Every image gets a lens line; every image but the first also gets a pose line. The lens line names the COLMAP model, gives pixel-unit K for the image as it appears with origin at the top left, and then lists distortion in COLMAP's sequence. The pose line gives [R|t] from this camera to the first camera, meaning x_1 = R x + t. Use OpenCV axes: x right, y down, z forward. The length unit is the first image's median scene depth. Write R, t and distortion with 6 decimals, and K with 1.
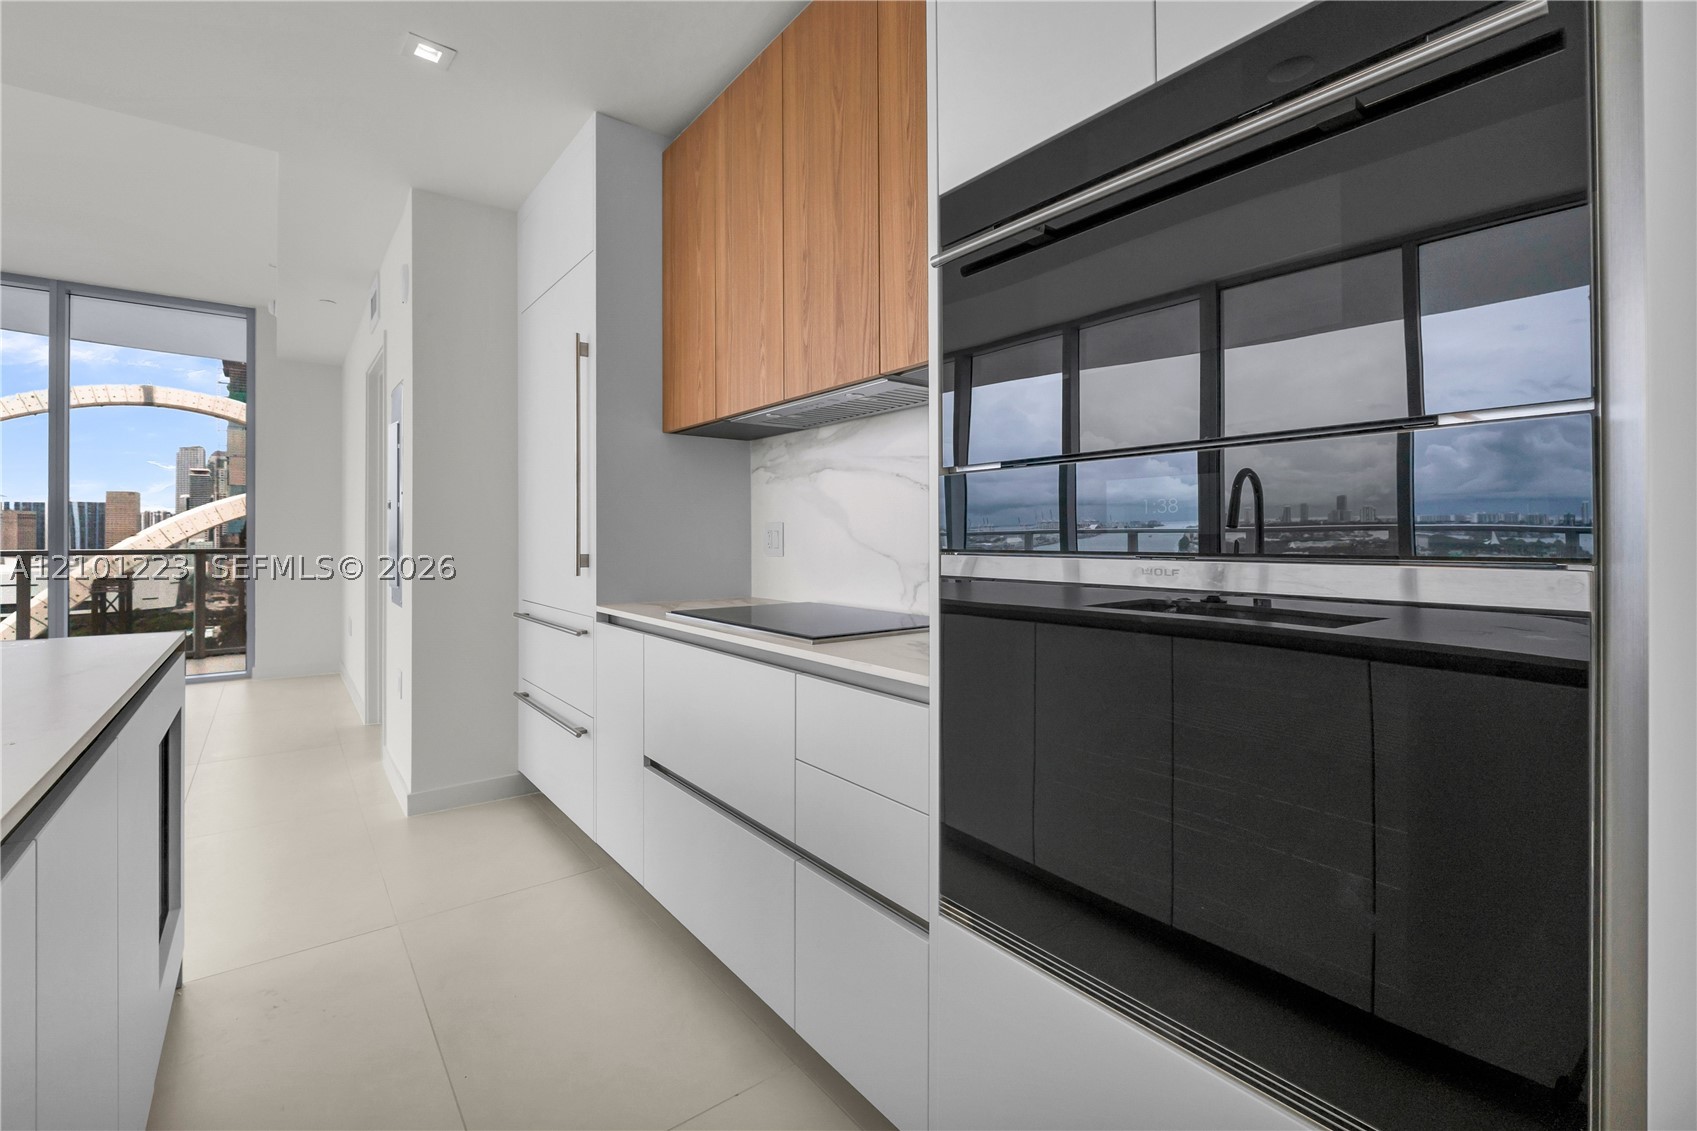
lens RADIAL K [[732.3, 0, 850.4], [0, 732.3, 533.6], [0, 0, 1]] dist [0.000705, 0.000166]
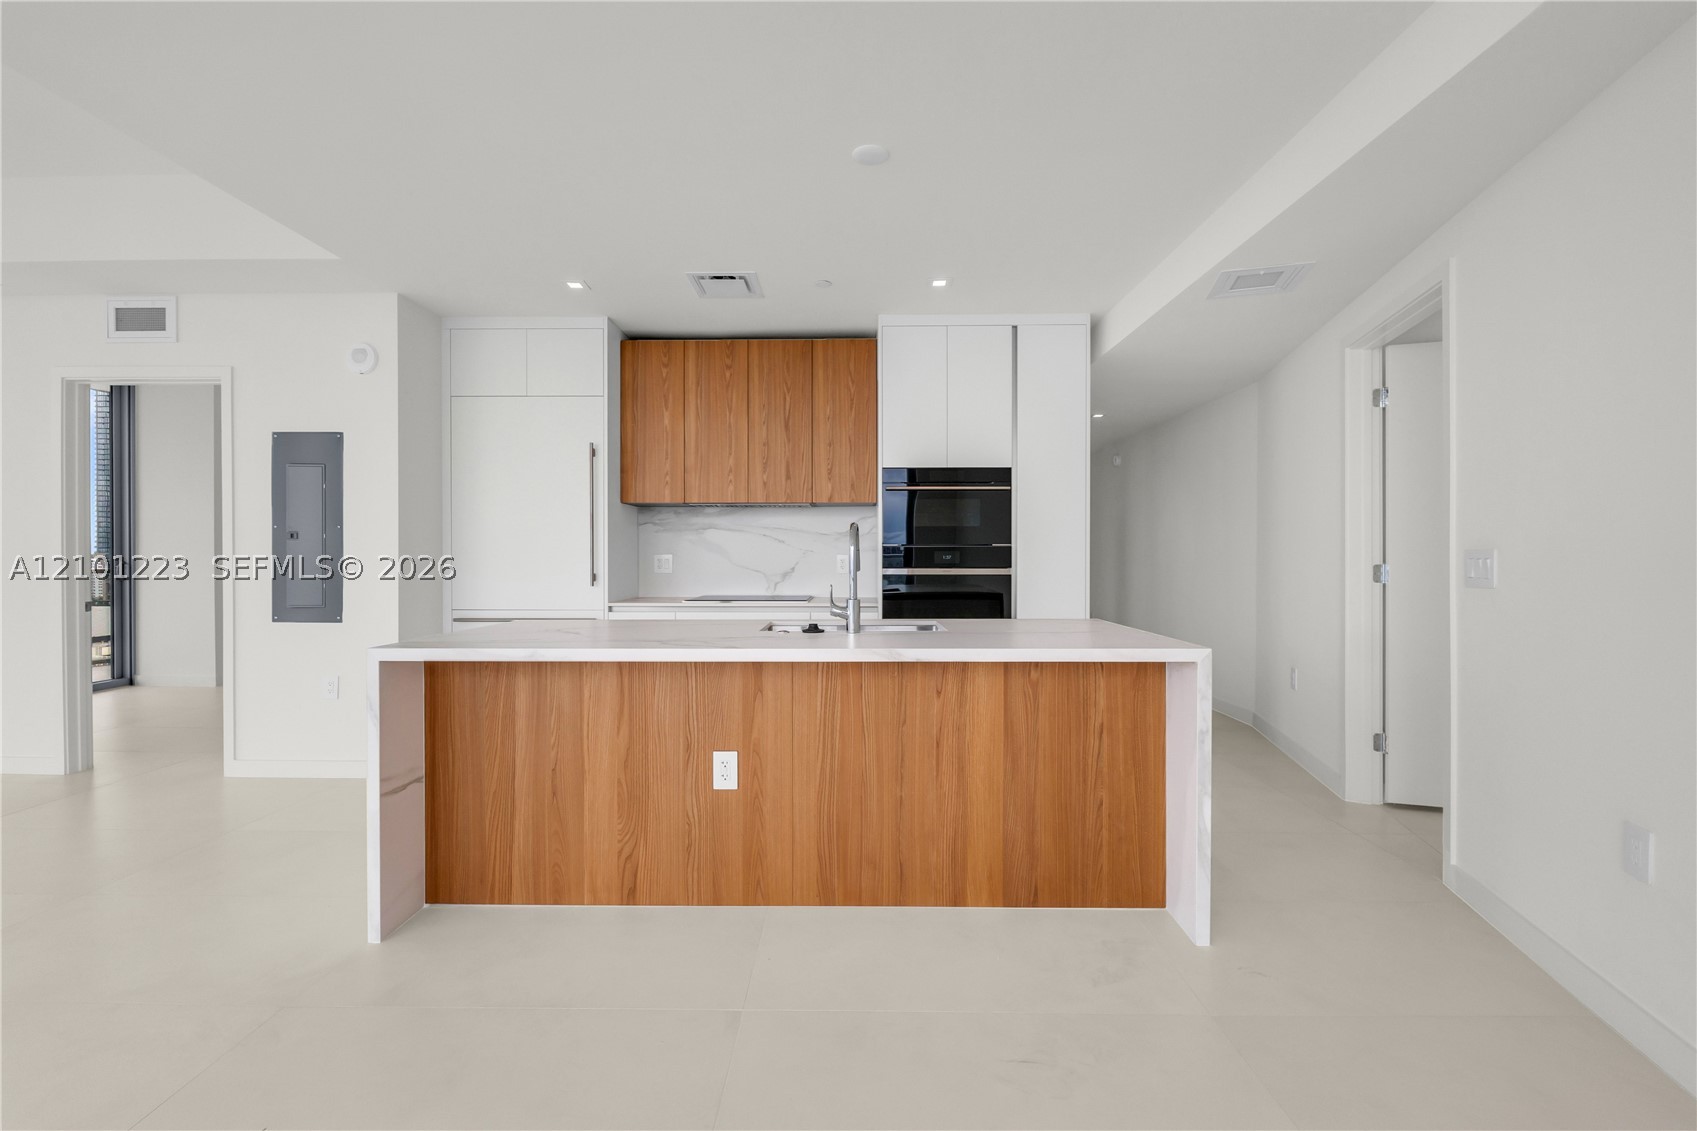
lens RADIAL K [[725.7, 0, 852.3], [0, 725.7, 561.3], [0, 0, 1]] dist [-0.001591, -0.000265]
pose [[0.621660, -0.003570, 0.783279, -1.584319], [-0.004553, 0.999956, 0.008172, -0.020299], [-0.783274, -0.008647, 0.621617, -0.623671]]
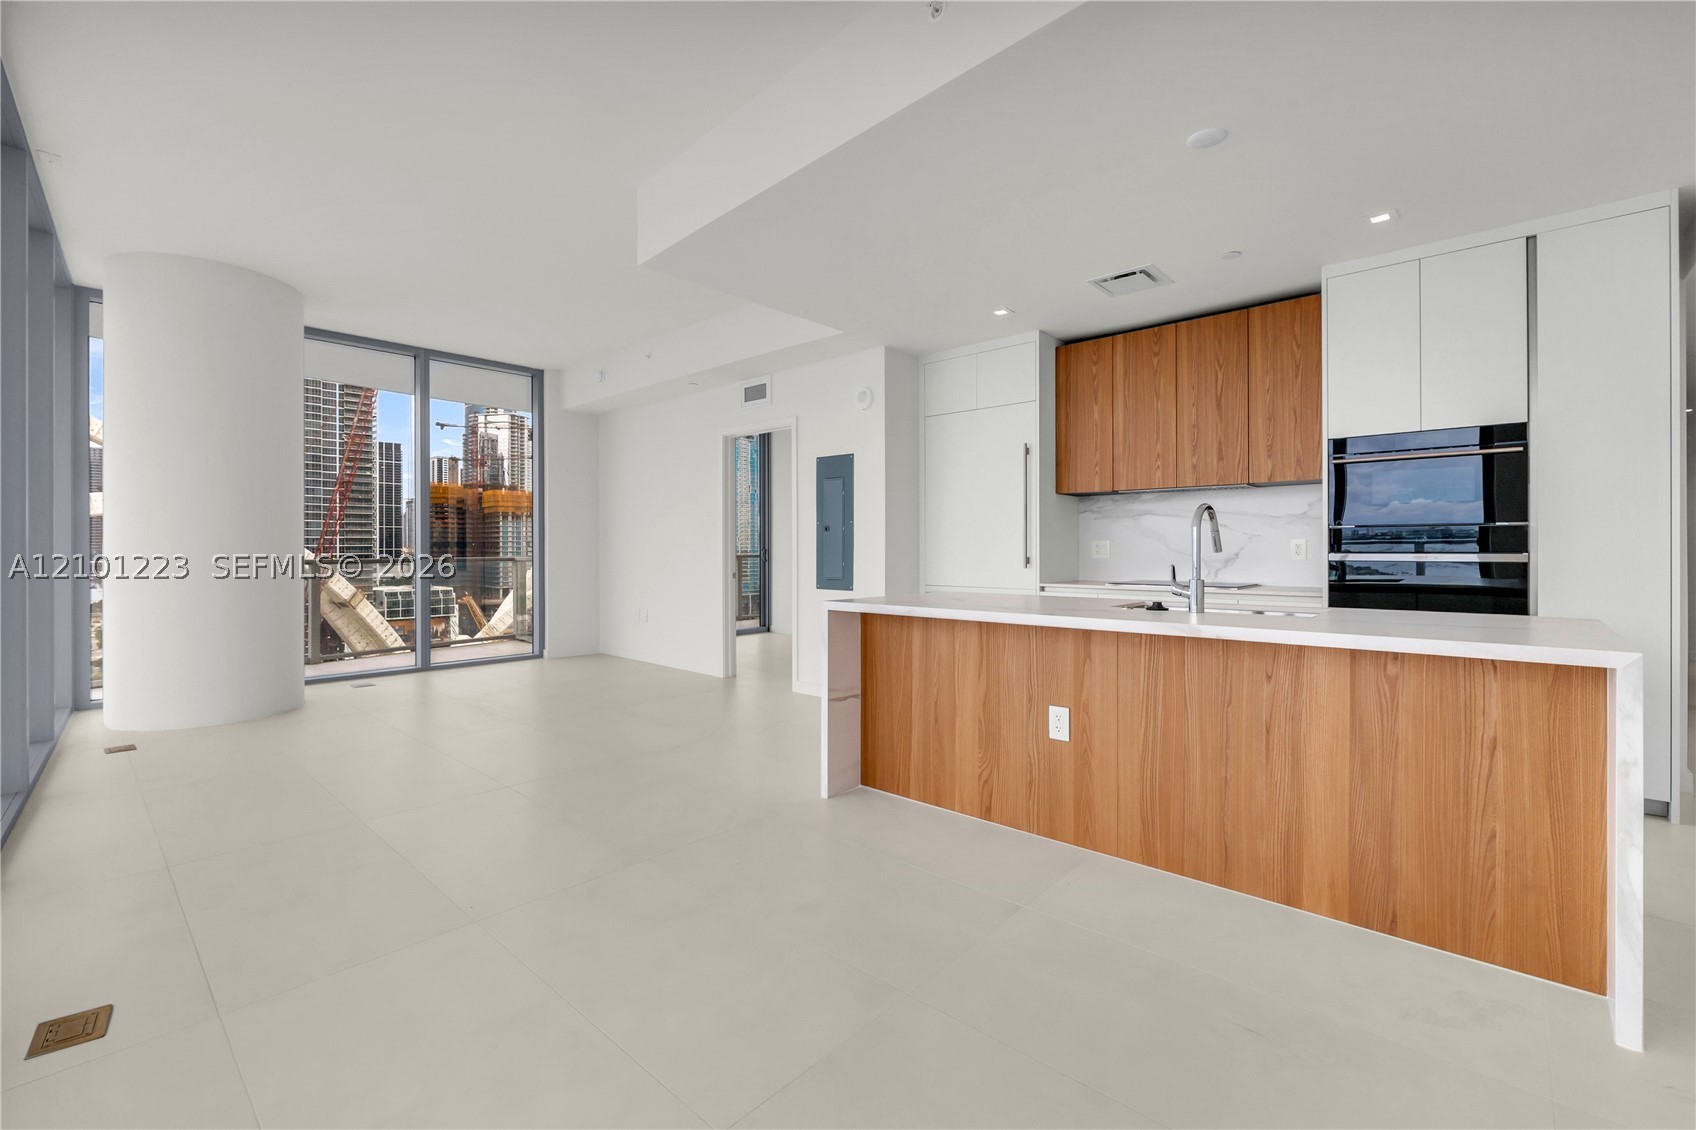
lens RADIAL K [[739.4, 0, 842.3], [0, 739.4, 549.1], [0, 0, 1]] dist [0.002052, 0.000045]
pose [[0.985219, -0.000638, 0.171298, -1.431049], [-0.000234, 0.999987, 0.005066, -0.003807], [-0.171299, -0.005031, 0.985206, -1.019458]]
